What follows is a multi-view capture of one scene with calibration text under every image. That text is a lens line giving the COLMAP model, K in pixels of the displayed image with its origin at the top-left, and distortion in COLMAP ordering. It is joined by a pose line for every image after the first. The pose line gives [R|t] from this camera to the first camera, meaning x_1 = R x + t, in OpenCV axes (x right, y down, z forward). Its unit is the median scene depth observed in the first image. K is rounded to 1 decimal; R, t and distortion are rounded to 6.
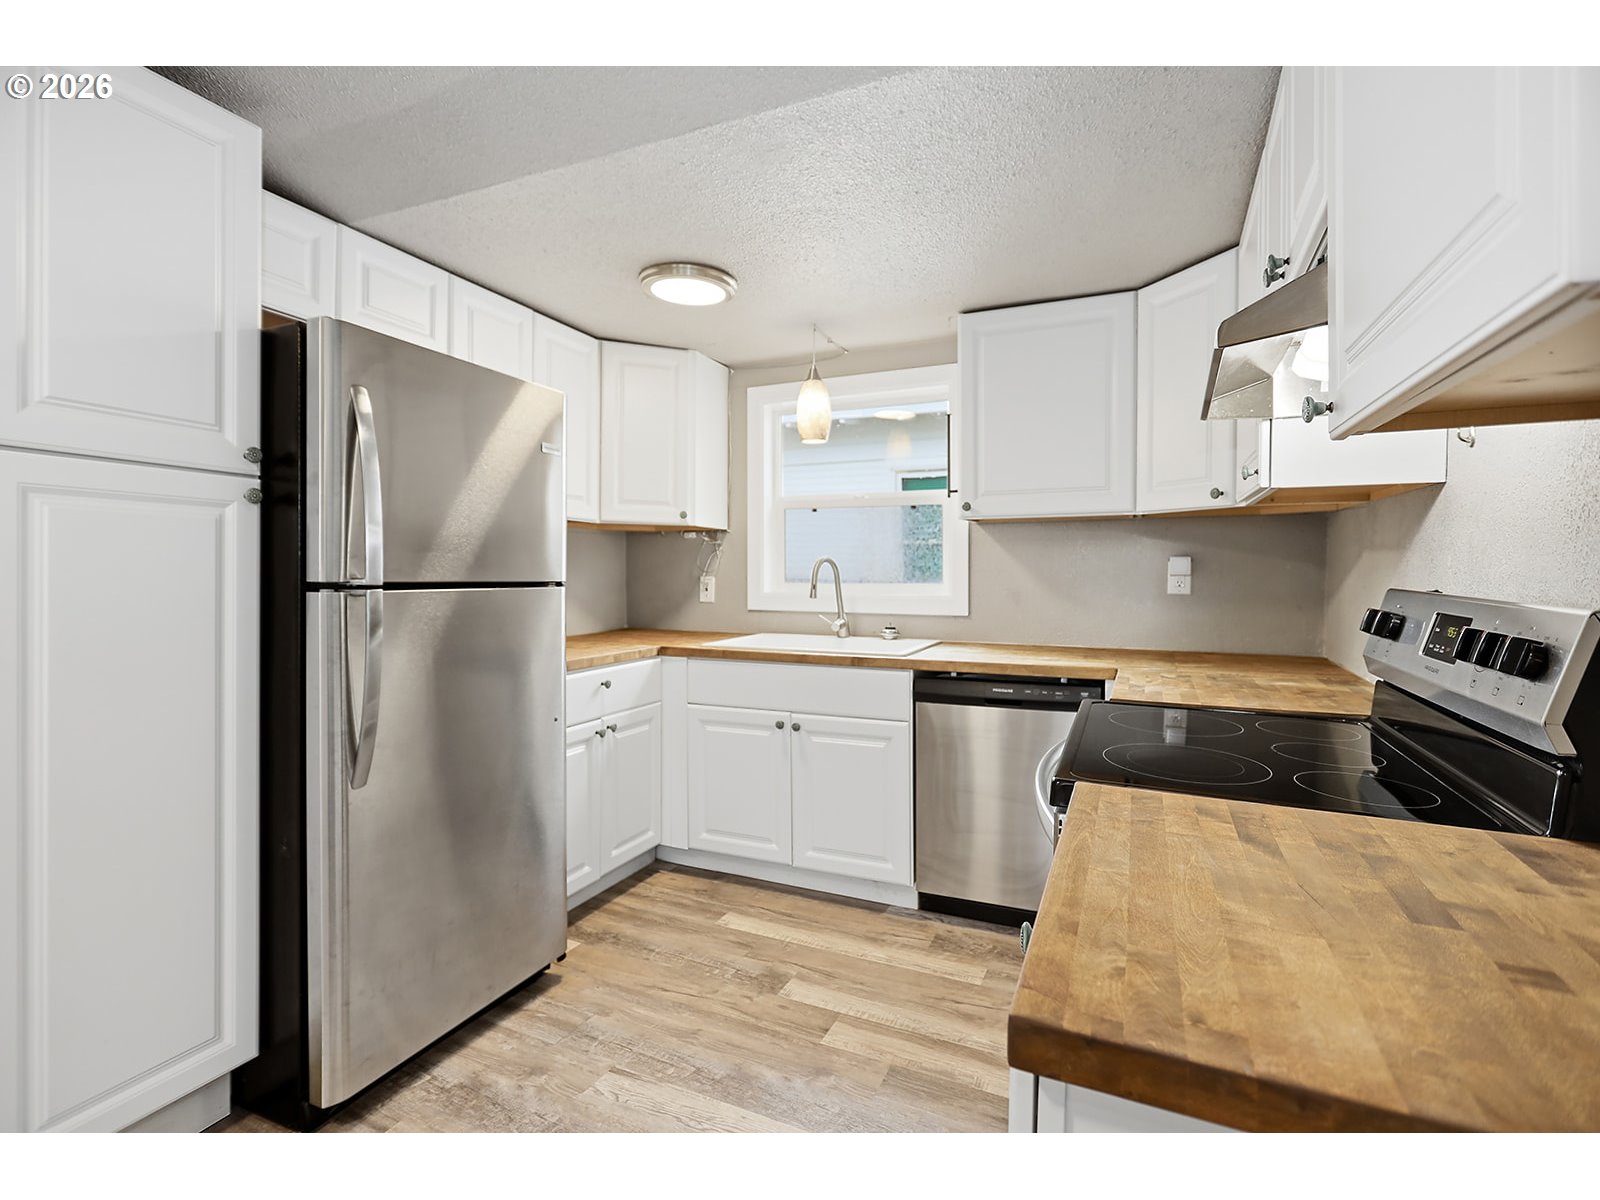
lens RADIAL K [[771.1, 0, 806.4], [0, 771.1, 583.4], [0, 0, 1]] dist [-0.008940, -0.000055]
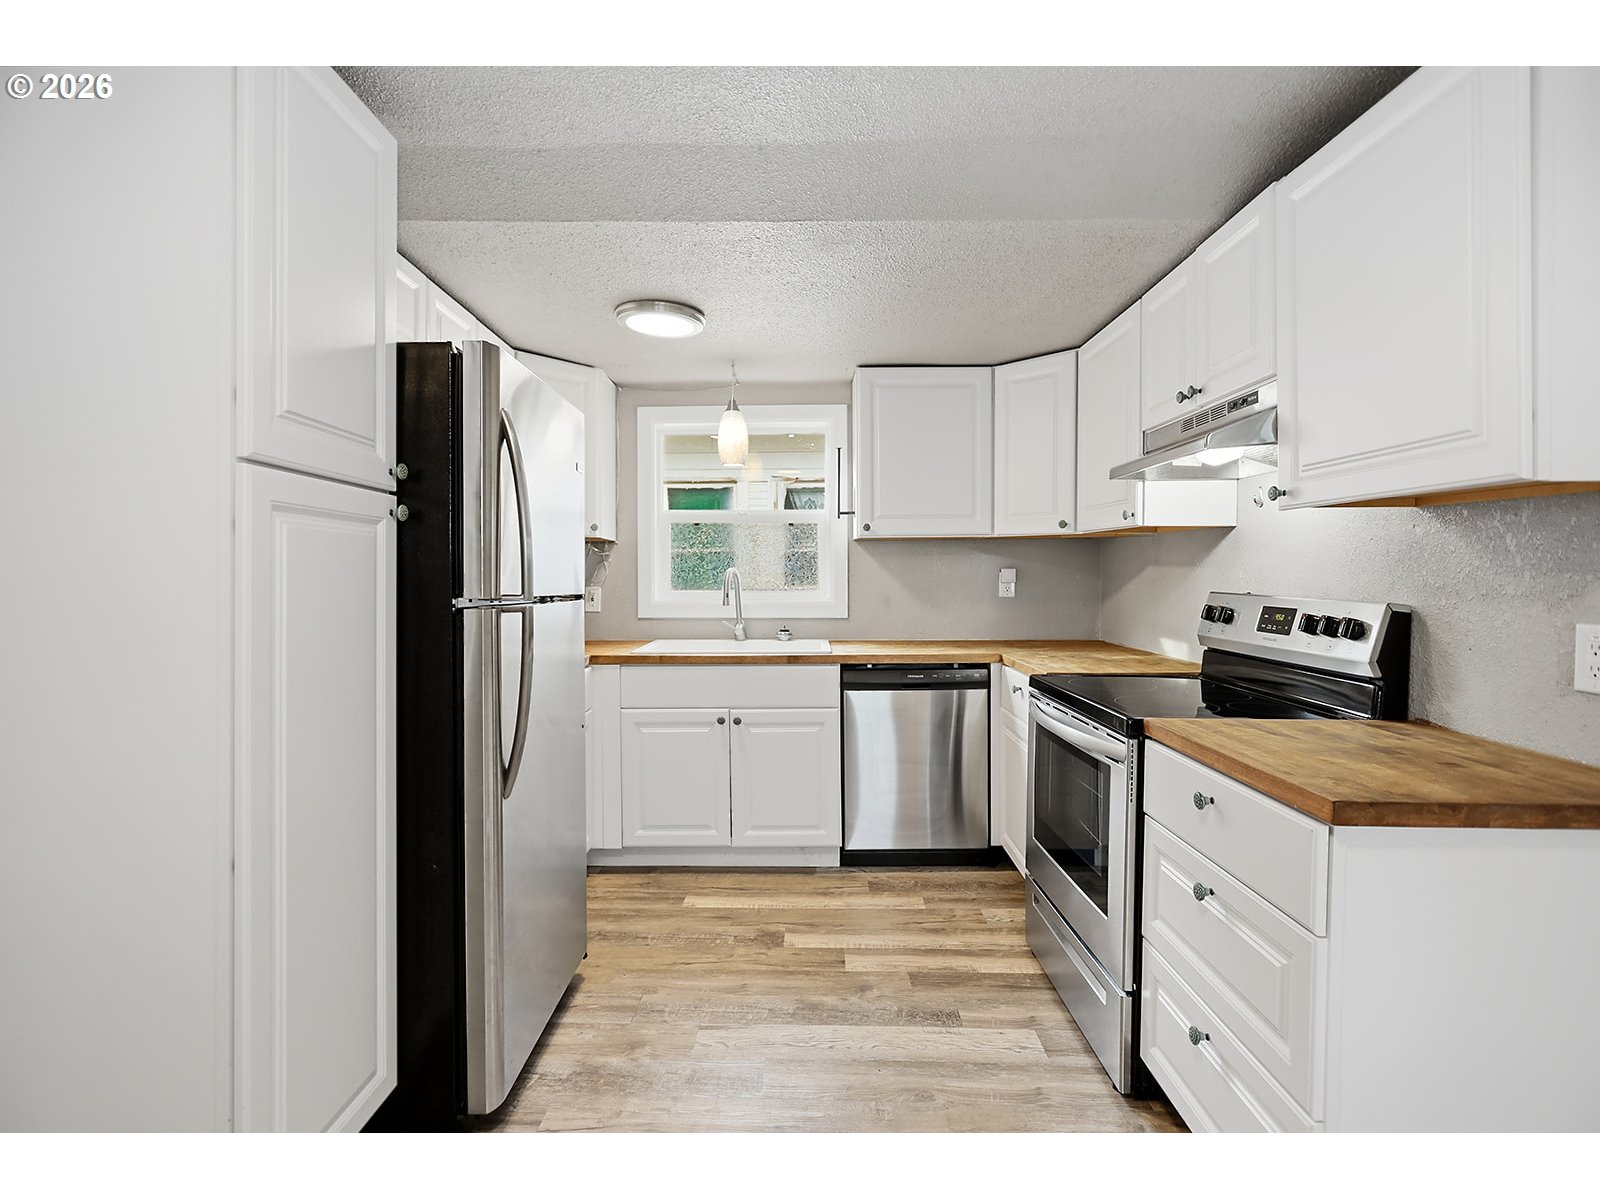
lens RADIAL K [[771.1, 0, 806.4], [0, 771.1, 583.4], [0, 0, 1]] dist [-0.008940, -0.000055]
pose [[0.913059, -0.009435, 0.407718, -0.399758], [0.011987, 0.999921, -0.003705, -0.008976], [-0.407651, 0.008271, 0.913100, -0.069460]]
